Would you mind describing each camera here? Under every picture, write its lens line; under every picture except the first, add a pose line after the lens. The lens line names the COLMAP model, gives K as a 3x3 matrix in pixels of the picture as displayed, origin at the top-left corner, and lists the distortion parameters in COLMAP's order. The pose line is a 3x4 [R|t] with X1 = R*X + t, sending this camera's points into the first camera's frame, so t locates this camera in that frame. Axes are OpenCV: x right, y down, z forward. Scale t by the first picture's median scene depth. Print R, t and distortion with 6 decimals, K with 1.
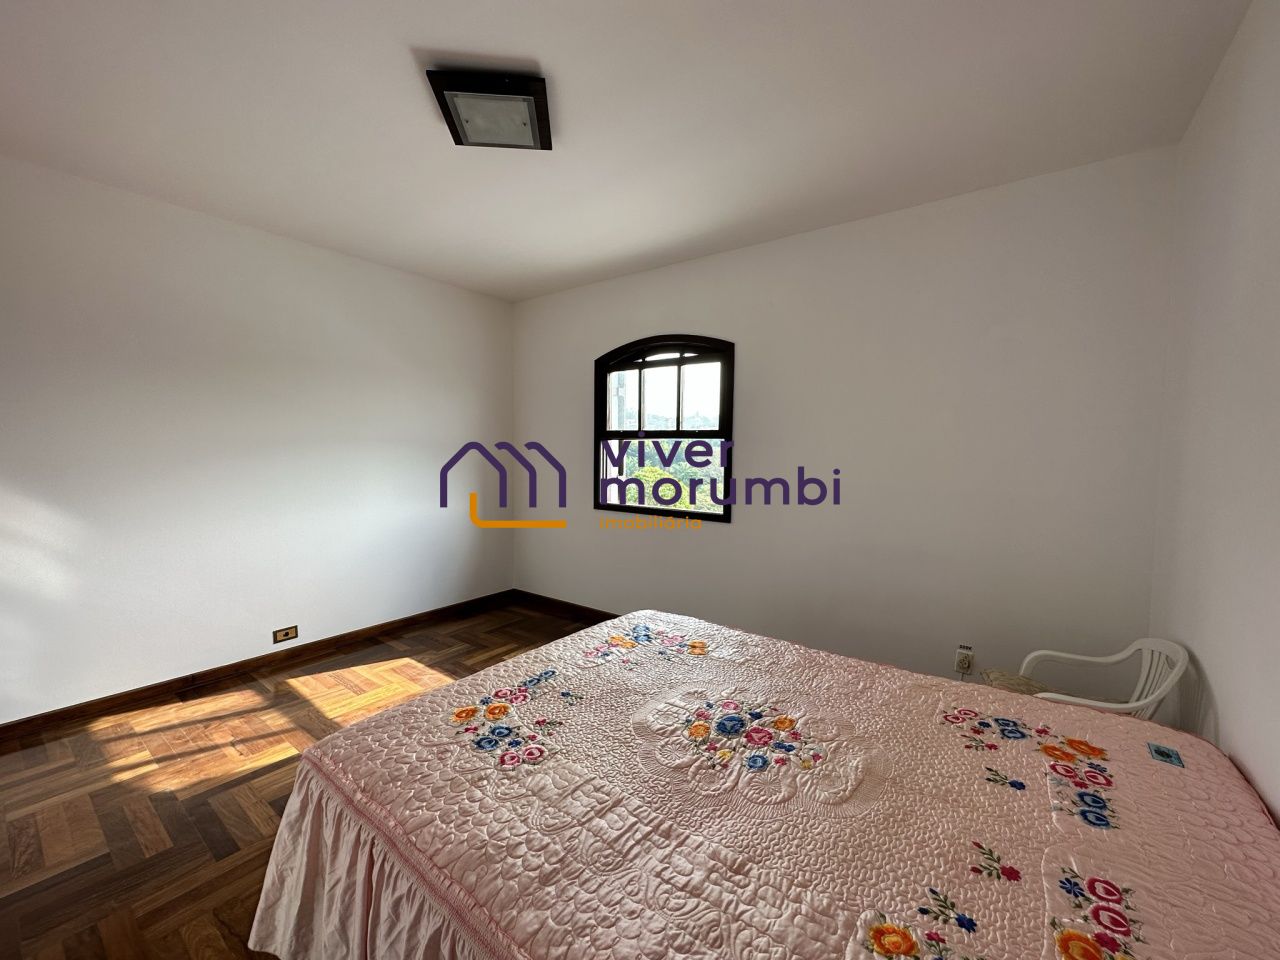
lens RADIAL K [[510.5, 0, 645.0], [0, 510.5, 470.8], [0, 0, 1]] dist [-0.000130, 0.000055]
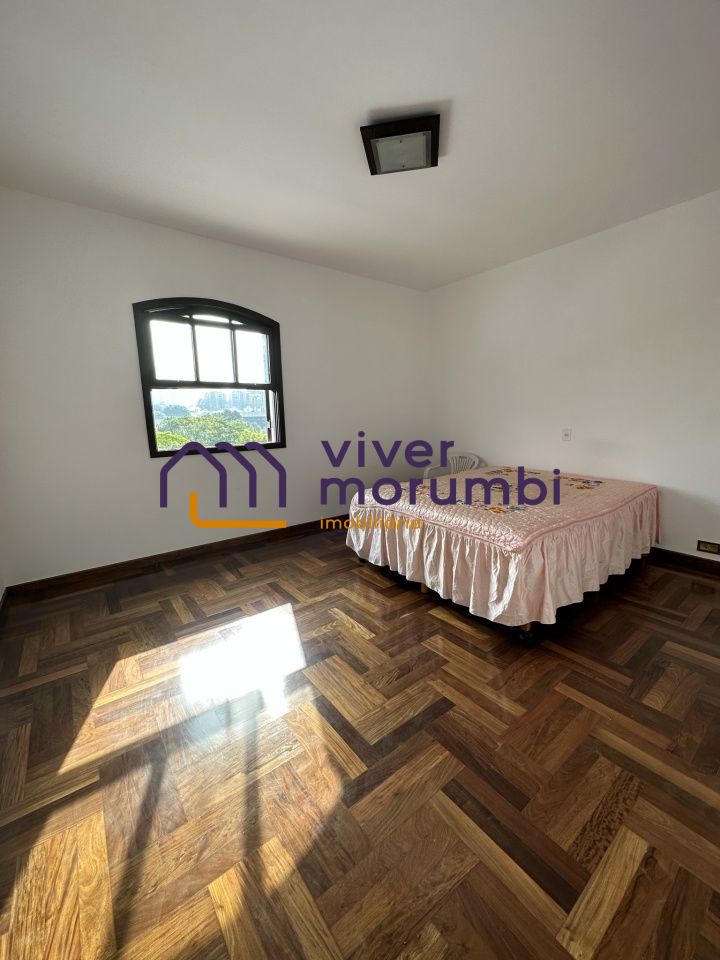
lens RADIAL K [[382.9, 0, 357.4], [0, 382.9, 478.2], [0, 0, 1]] dist [-0.000130, 0.000055]
pose [[0.277429, -0.173316, 0.944984, -0.794933], [0.065448, 0.984718, 0.161390, 0.020758], [-0.958514, 0.017073, 0.284533, 0.443459]]
